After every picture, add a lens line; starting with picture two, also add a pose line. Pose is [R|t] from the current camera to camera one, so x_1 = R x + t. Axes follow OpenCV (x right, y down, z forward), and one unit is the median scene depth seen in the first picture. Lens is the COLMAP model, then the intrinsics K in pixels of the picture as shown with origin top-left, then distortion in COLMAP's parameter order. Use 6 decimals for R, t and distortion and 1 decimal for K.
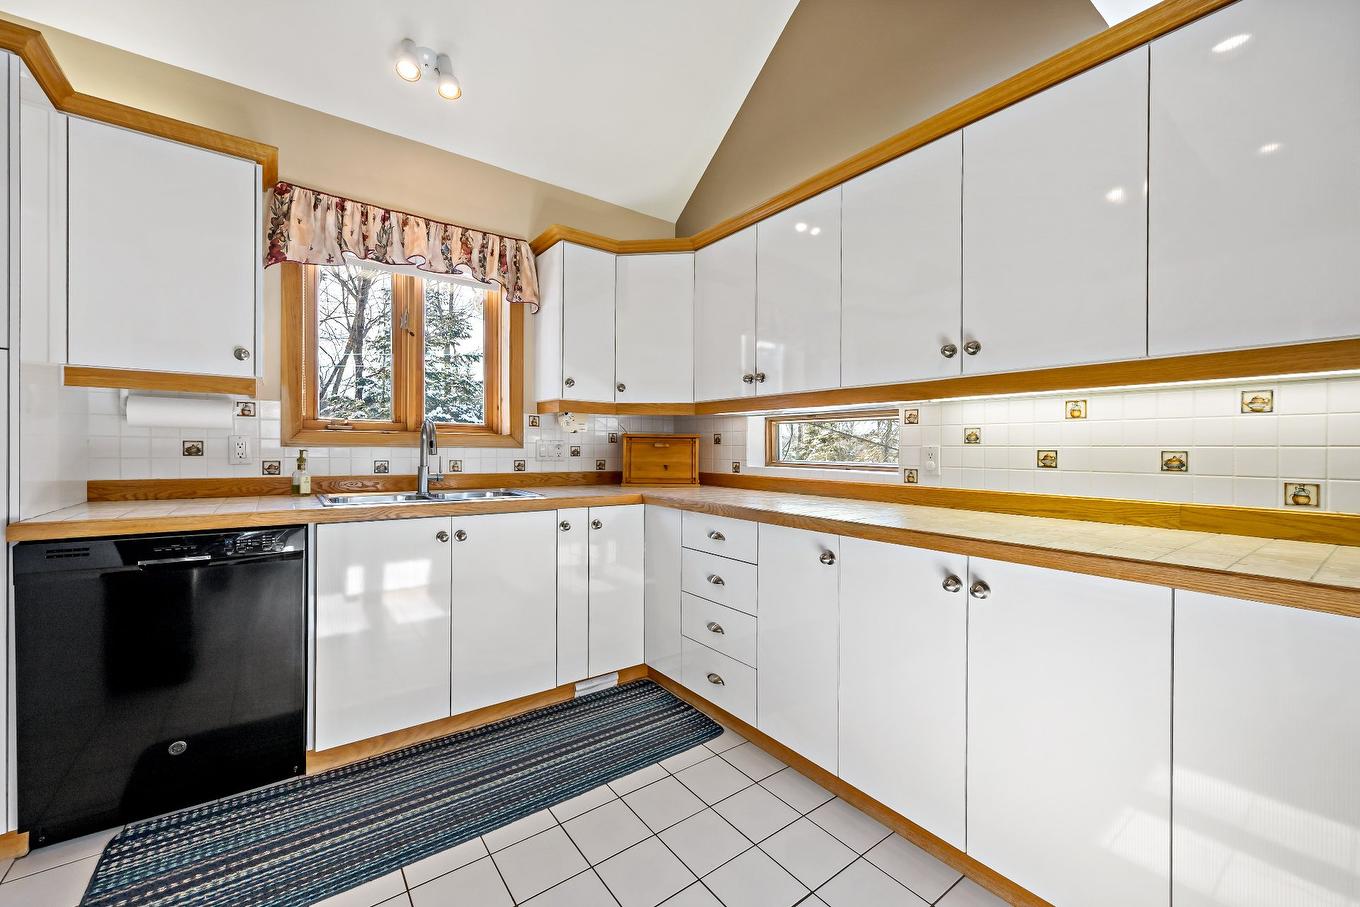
lens RADIAL K [[545.6, 0, 683.5], [0, 545.6, 454.3], [0, 0, 1]] dist [-0.000034, -0.000205]
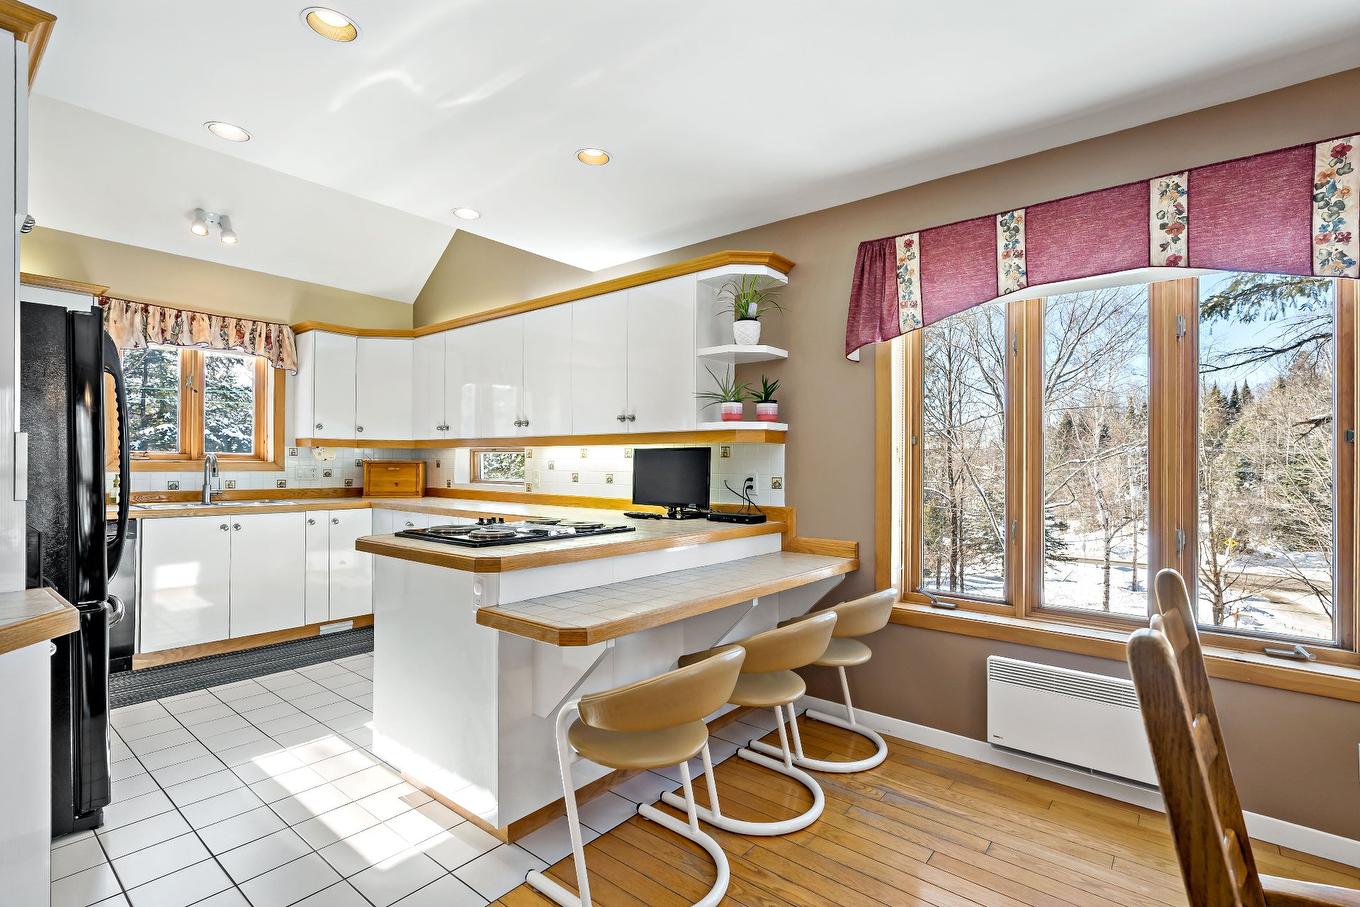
lens RADIAL K [[634.6, 0, 677.7], [0, 634.6, 461.8], [0, 0, 1]] dist [-0.001083, 0.000317]
pose [[0.970159, 0.000626, 0.242467, 0.317067], [0.002265, 0.999930, -0.011647, -0.015488], [-0.242457, 0.011849, 0.970090, -0.898831]]
